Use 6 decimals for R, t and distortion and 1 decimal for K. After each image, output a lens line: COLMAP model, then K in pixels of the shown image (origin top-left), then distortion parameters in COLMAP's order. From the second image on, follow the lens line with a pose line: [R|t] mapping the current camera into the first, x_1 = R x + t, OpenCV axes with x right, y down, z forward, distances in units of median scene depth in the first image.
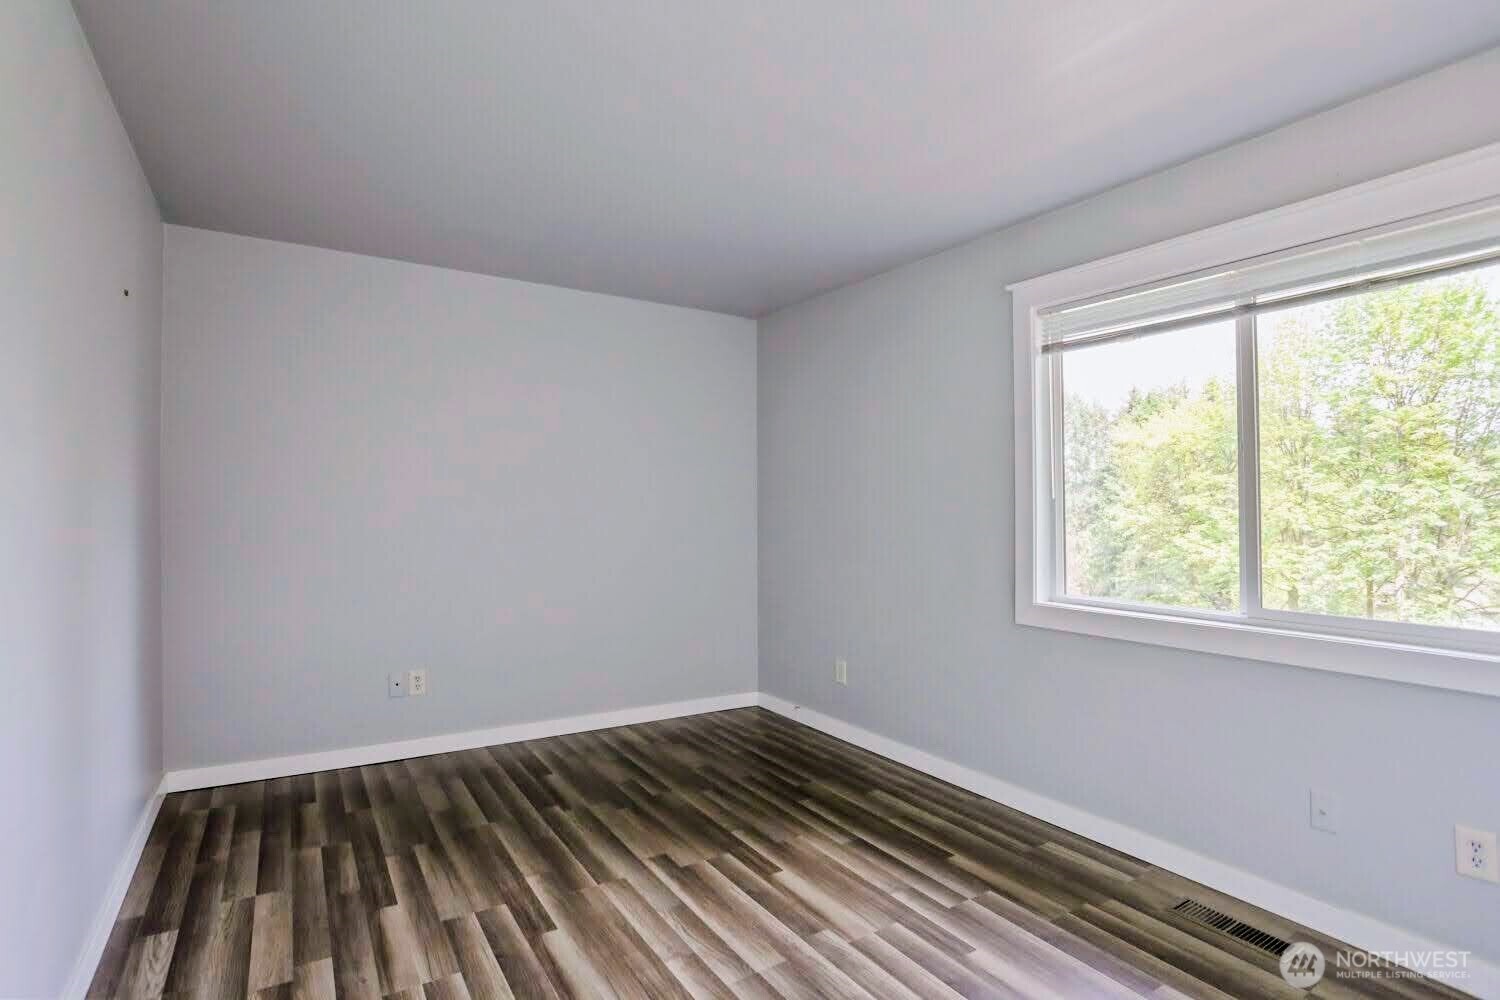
lens RADIAL K [[746.8, 0, 728.5], [0, 746.8, 500.7], [0, 0, 1]] dist [-0.014138, 0.000546]
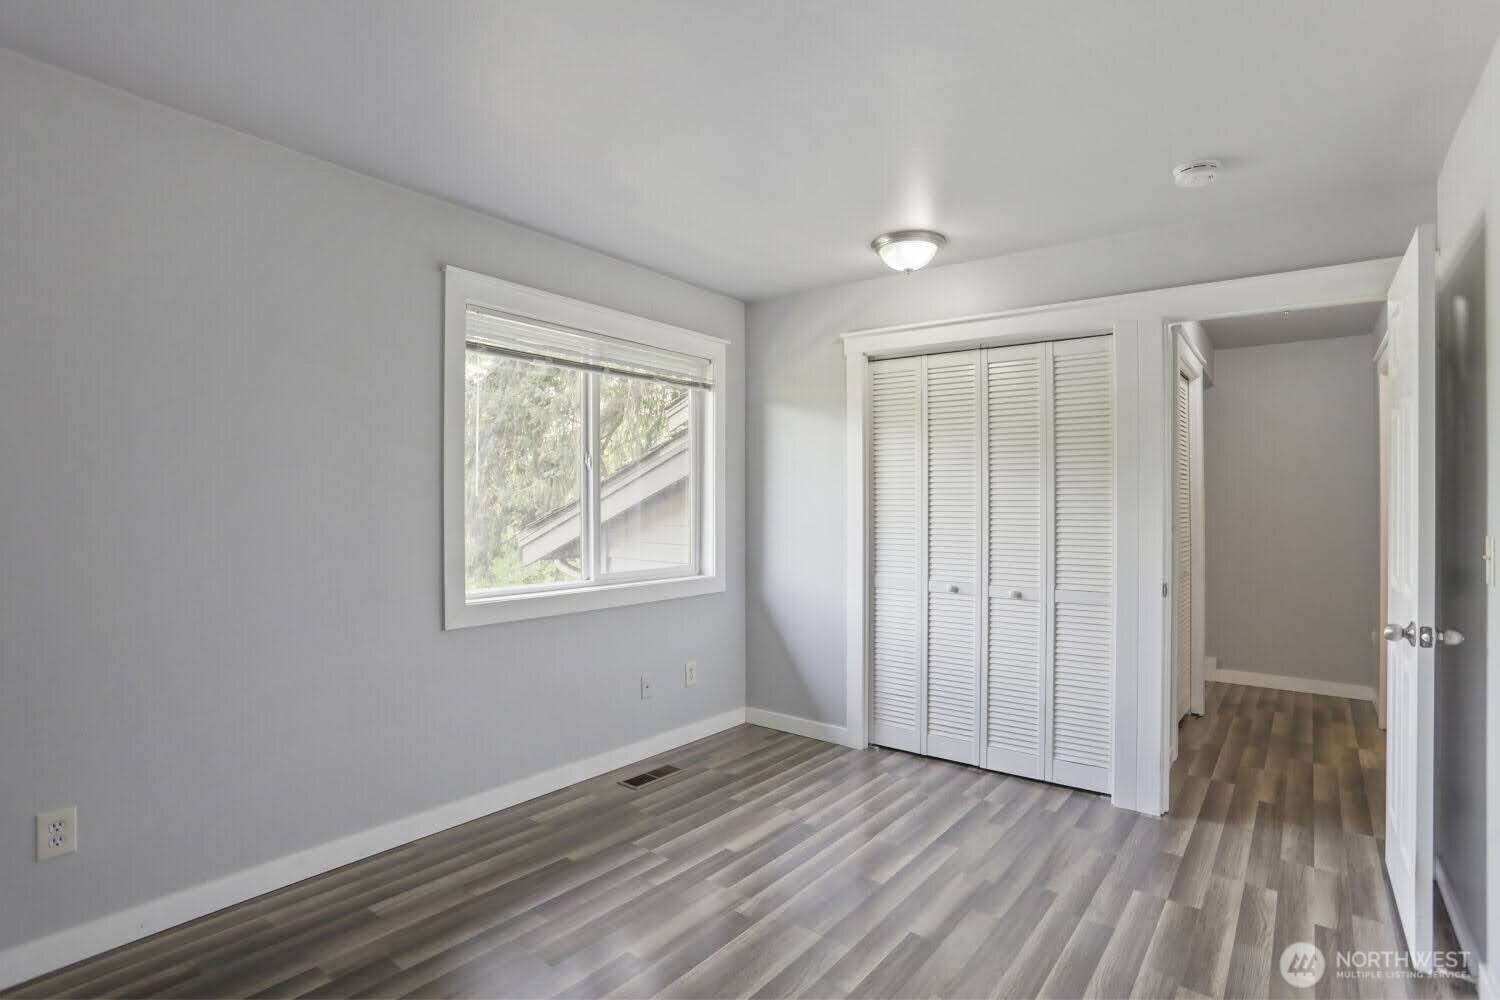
lens RADIAL K [[724.1, 0, 757.0], [0, 724.1, 507.5], [0, 0, 1]] dist [-0.047872, 0.021033]
pose [[-0.358872, -0.001347, 0.933386, -0.679237], [-0.021976, 0.999734, -0.007006, 0.011267], [-0.933128, -0.023027, -0.358806, 1.118526]]
